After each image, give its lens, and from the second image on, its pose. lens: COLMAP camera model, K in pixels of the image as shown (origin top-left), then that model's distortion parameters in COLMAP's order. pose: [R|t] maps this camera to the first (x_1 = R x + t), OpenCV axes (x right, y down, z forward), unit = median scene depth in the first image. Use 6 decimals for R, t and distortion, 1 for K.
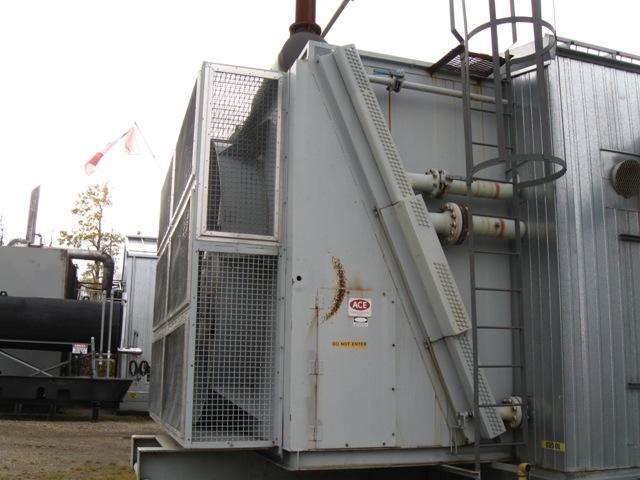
lens RADIAL K [[732.4, 0, 320.0], [0, 732.4, 240.0], [0, 0, 1]] dist [-0.020594, -0.018695]
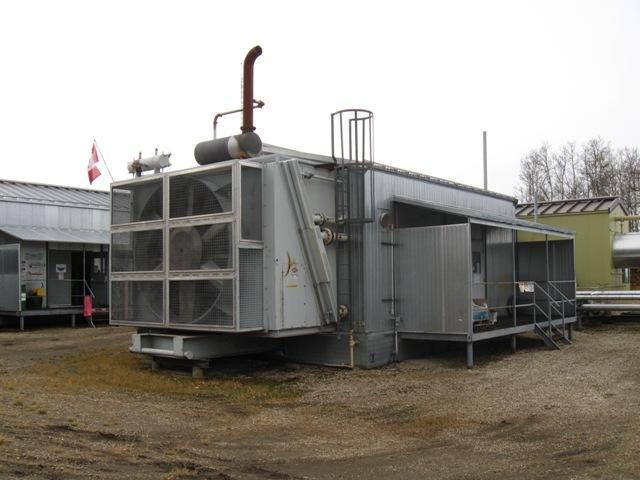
lens RADIAL K [[651.7, 0, 320.0], [0, 651.7, 240.0], [0, 0, 1]] dist [0.002639, 0.000144]
pose [[0.850022, 0.019191, 0.526397, -1.004994], [-0.081909, 0.991996, 0.096100, -0.222893], [-0.520339, -0.124804, 0.844791, -0.845702]]
